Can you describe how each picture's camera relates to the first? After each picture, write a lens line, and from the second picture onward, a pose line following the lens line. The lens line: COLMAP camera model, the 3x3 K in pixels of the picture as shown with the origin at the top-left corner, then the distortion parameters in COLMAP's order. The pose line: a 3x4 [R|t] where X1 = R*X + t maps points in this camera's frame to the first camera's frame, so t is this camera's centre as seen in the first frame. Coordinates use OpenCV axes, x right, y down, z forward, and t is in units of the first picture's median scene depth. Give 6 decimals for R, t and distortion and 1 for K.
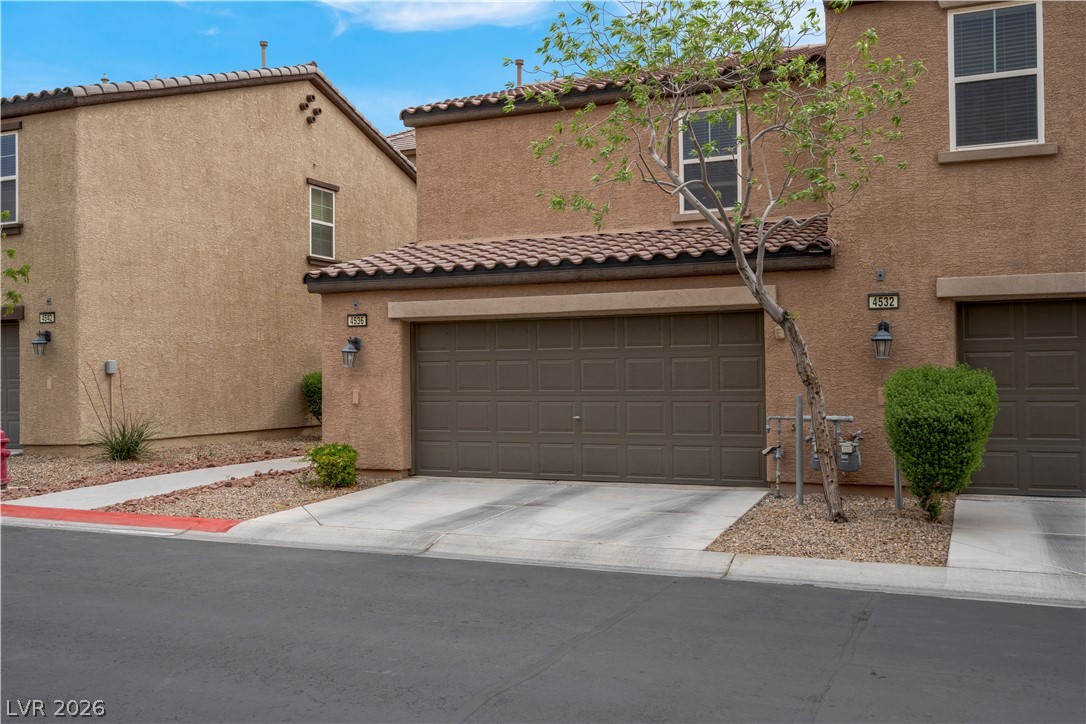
lens RADIAL K [[991.5, 0, 543.4], [0, 991.5, 366.3], [0, 0, 1]] dist [-0.002091, 0.000000]
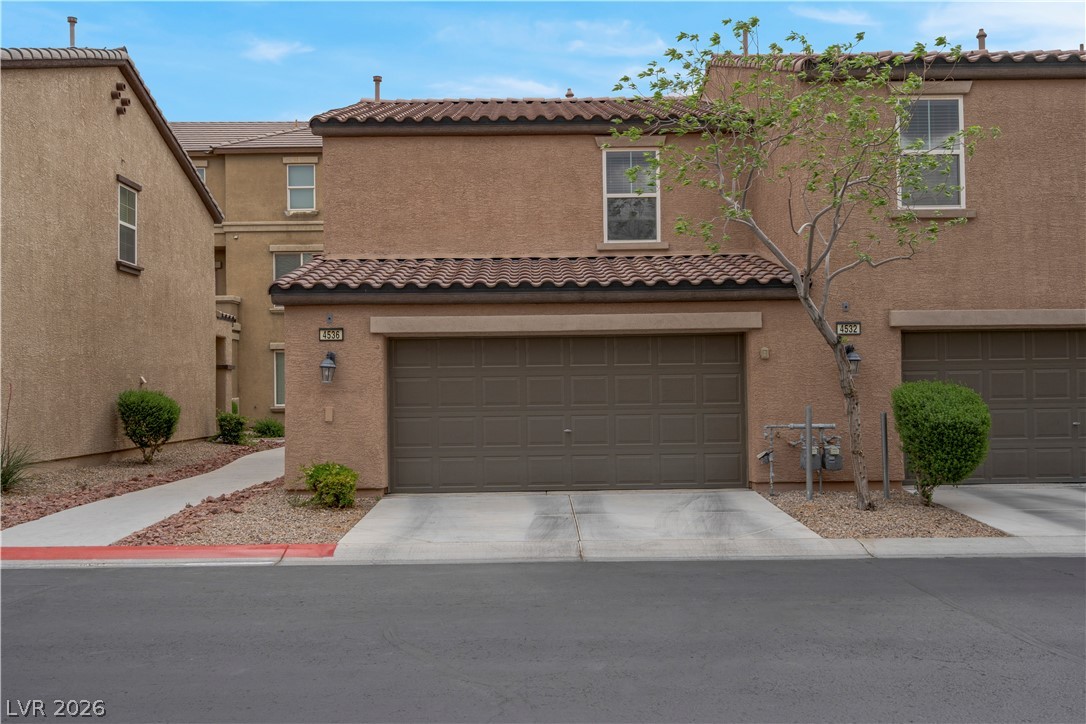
lens RADIAL K [[991.5, 0, 535.5], [0, 991.5, 368.5], [0, 0, 1]] dist [-0.002091, 0.000000]
pose [[0.913975, 0.007343, 0.405705, -0.410800], [0.000270, 0.999825, -0.018703, 0.004807], [-0.405771, 0.017203, 0.913813, 0.043454]]
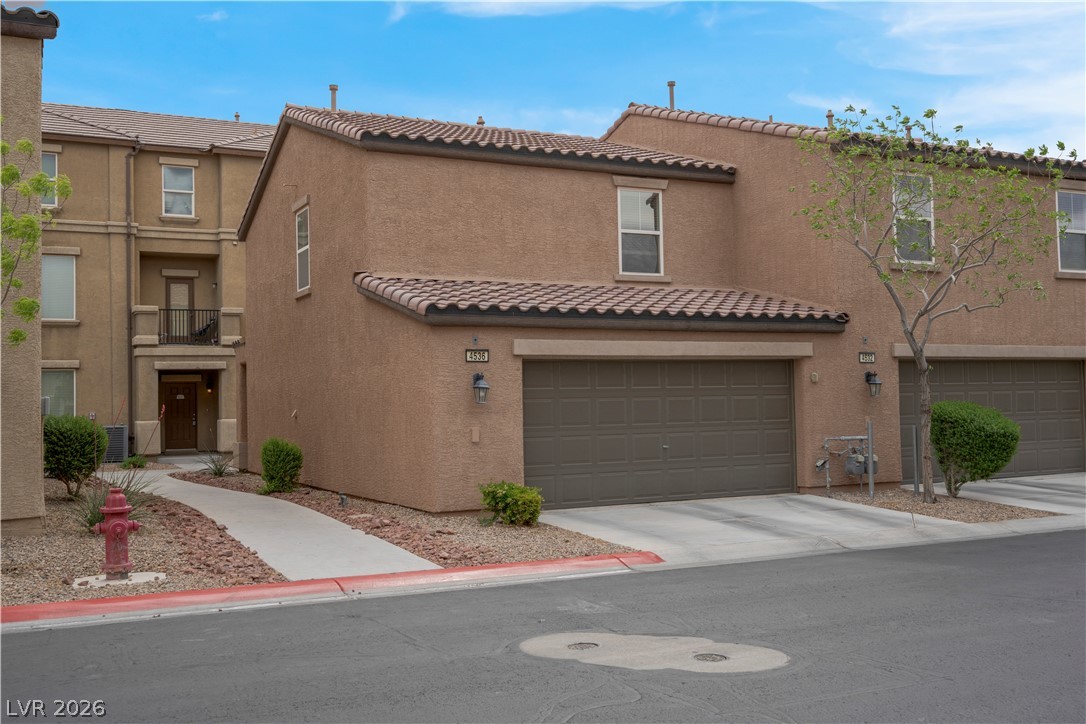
lens RADIAL K [[1073.3, 0, 546.1], [0, 1073.3, 354.7], [0, 0, 1]] dist [0.002860, 0.000000]
pose [[0.640546, 0.037163, 0.767020, -0.982155], [0.009289, 0.998380, -0.056129, 0.012716], [-0.767863, 0.043078, 0.639164, 0.288616]]
